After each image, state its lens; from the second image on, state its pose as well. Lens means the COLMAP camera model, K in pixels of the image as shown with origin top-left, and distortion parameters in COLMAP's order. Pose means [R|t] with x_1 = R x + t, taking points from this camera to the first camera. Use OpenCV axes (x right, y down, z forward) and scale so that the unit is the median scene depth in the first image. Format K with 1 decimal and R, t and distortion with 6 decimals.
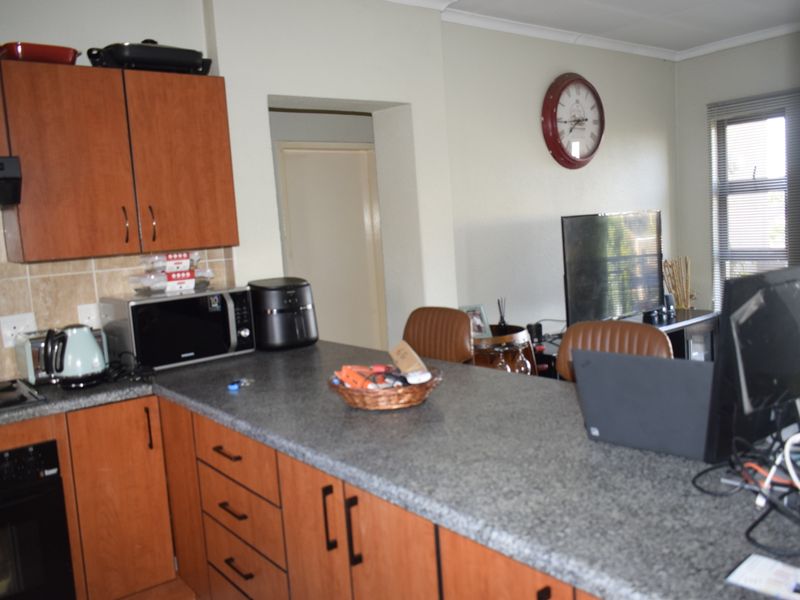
lens RADIAL K [[694.7, 0, 406.3], [0, 694.7, 296.9], [0, 0, 1]] dist [-0.018514, 0.011545]
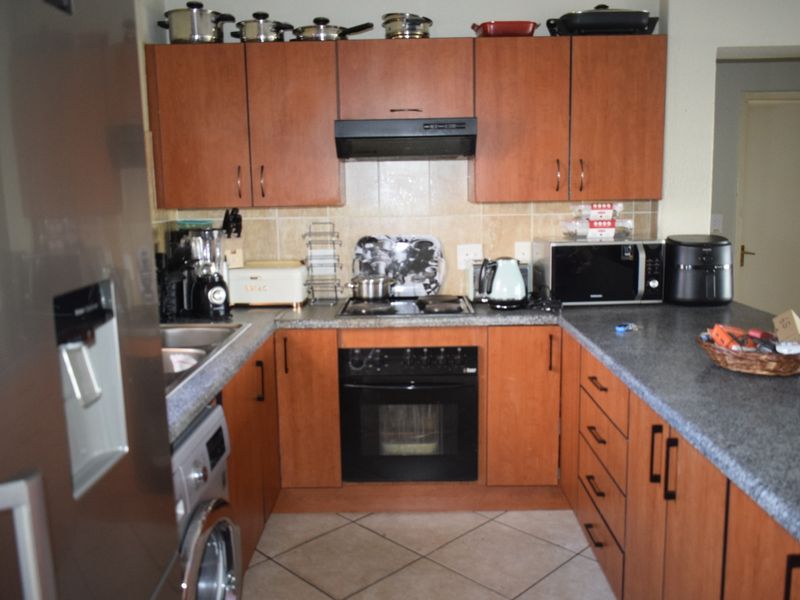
lens RADIAL K [[694.7, 0, 402.6], [0, 694.7, 295.9], [0, 0, 1]] dist [-0.018514, 0.011545]
pose [[0.776542, 0.143628, -0.613476, 0.137336], [-0.100307, 0.989435, 0.104678, -0.001804], [0.622029, -0.019751, 0.782745, -0.064581]]
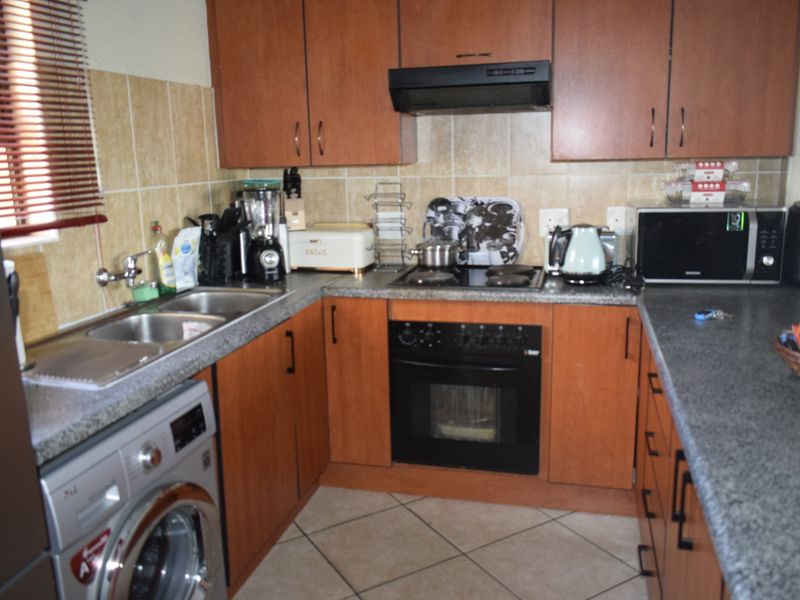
lens RADIAL K [[694.7, 0, 401.7], [0, 694.7, 295.5], [0, 0, 1]] dist [-0.018514, 0.011545]
pose [[0.606090, 0.209379, -0.767343, 0.183570], [-0.101504, 0.977203, 0.186469, -0.022676], [0.788893, -0.035129, 0.613526, 0.137574]]
